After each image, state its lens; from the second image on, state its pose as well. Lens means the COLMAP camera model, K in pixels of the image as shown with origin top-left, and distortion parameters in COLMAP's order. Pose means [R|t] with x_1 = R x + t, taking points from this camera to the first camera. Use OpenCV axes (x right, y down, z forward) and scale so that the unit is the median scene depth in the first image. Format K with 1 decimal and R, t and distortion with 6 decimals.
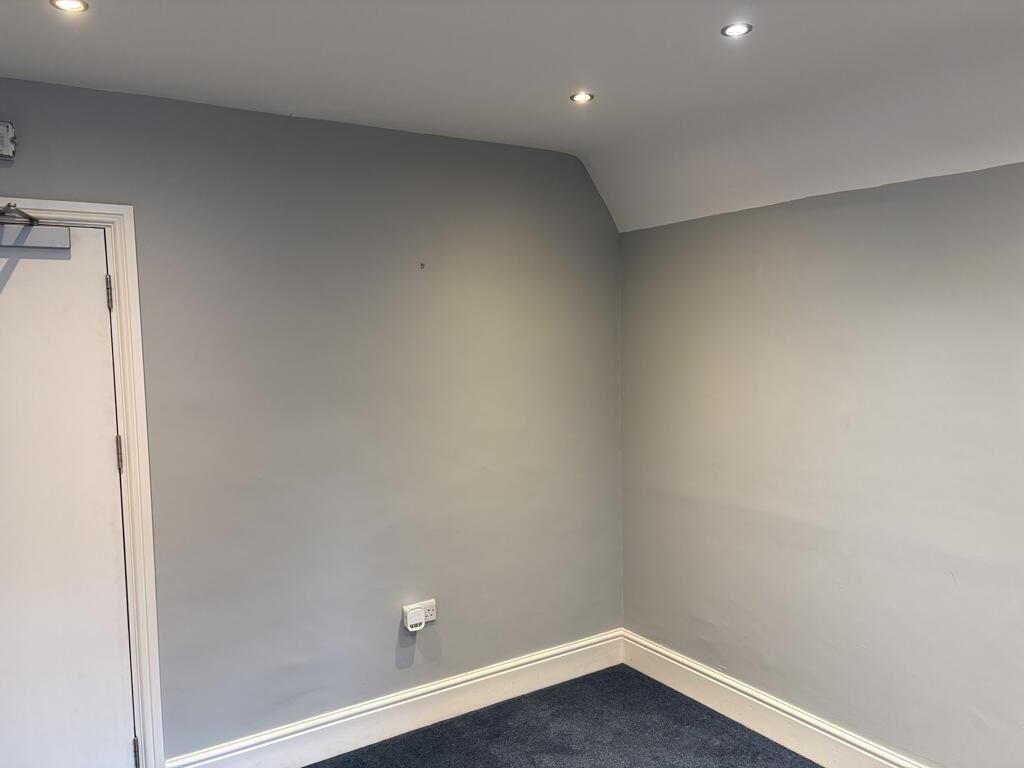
lens RADIAL K [[775.7, 0, 513.9], [0, 775.7, 398.0], [0, 0, 1]] dist [0.029433, -0.038795]
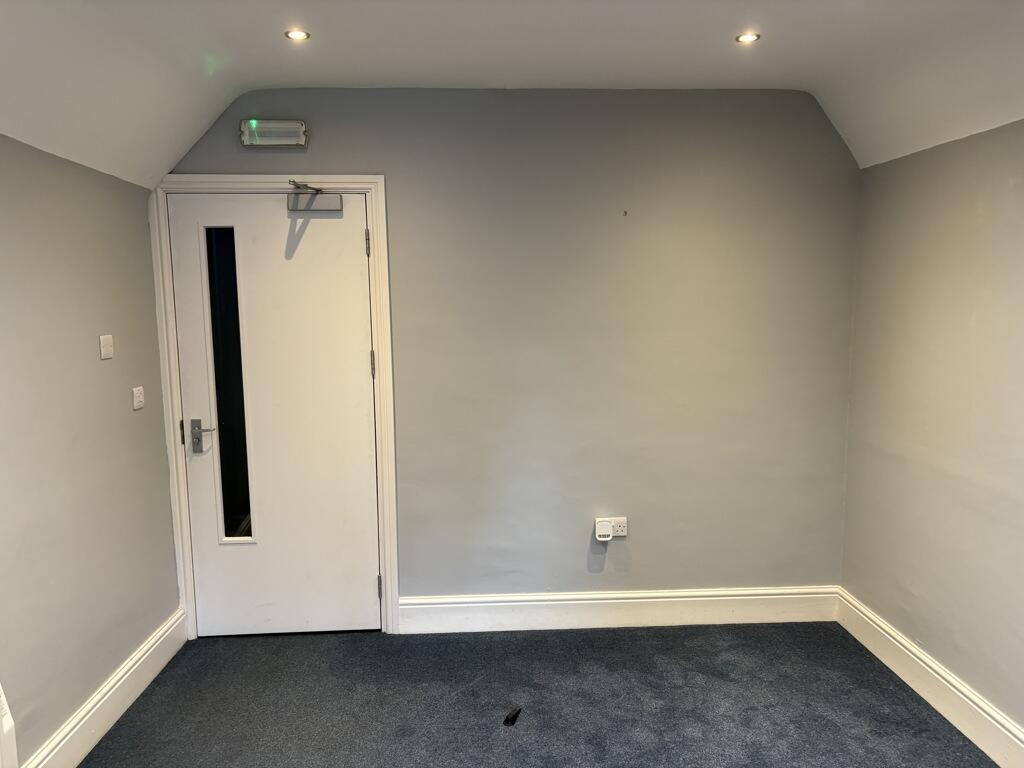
lens RADIAL K [[775.7, 0, 530.8], [0, 775.7, 395.6], [0, 0, 1]] dist [0.029433, -0.038795]
pose [[0.867033, 0.078126, -0.492088, 0.322235], [-0.051747, 0.996409, 0.067018, 0.018886], [0.495556, -0.032643, 0.867962, -0.024654]]
